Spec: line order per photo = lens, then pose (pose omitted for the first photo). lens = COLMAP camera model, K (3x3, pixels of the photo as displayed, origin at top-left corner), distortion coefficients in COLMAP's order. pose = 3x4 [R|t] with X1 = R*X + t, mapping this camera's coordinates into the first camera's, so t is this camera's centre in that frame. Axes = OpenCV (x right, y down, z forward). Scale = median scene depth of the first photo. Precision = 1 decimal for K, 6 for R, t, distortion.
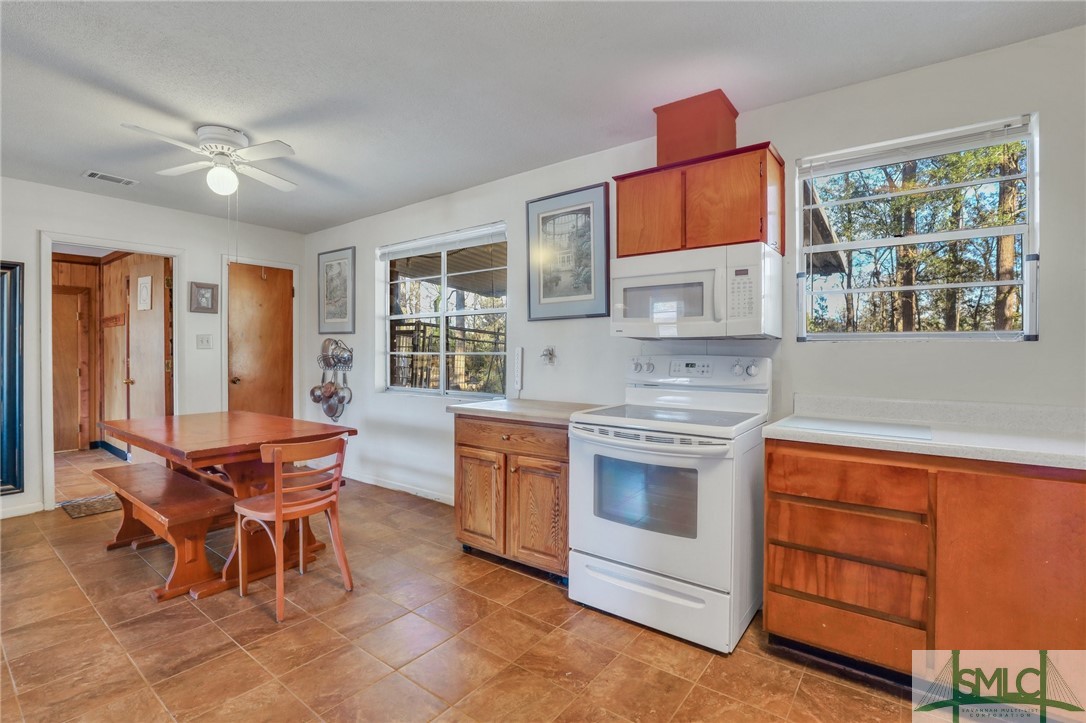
lens RADIAL K [[494.1, 0, 542.0], [0, 494.1, 355.6], [0, 0, 1]] dist [-0.028080, 0.001179]
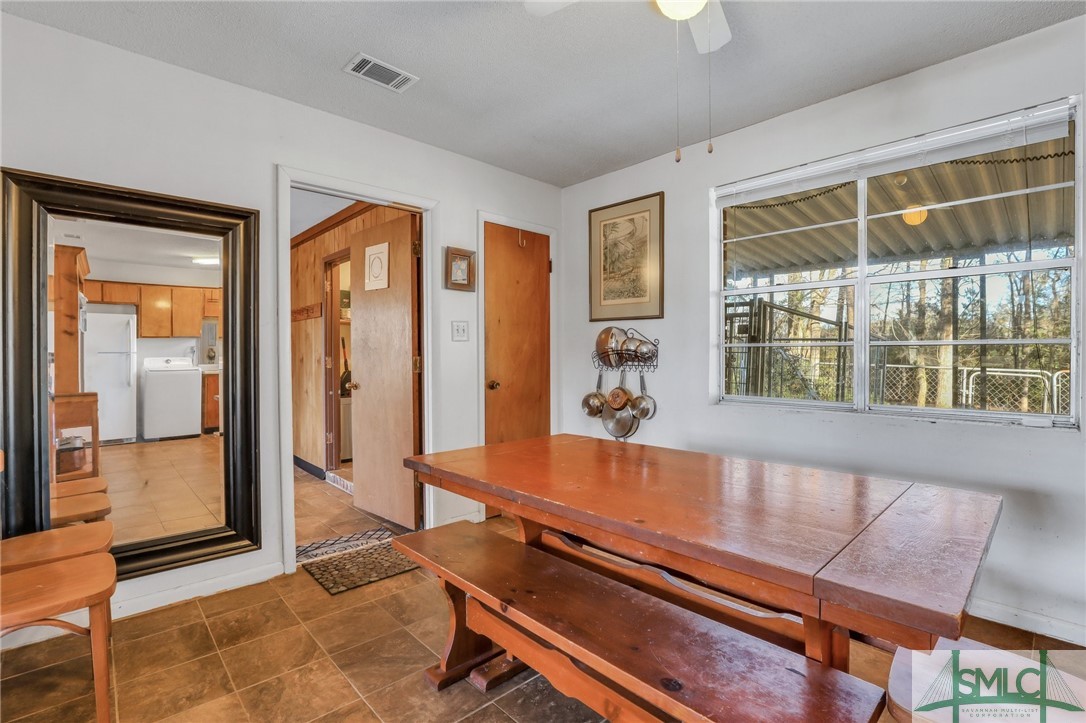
lens RADIAL K [[494.1, 0, 545.2], [0, 494.1, 364.2], [0, 0, 1]] dist [-0.028080, 0.001179]
pose [[0.985765, 0.000102, -0.168128, -0.424725], [0.001661, 0.999945, 0.010348, 0.012283], [0.168120, -0.010480, 0.985711, 0.288277]]
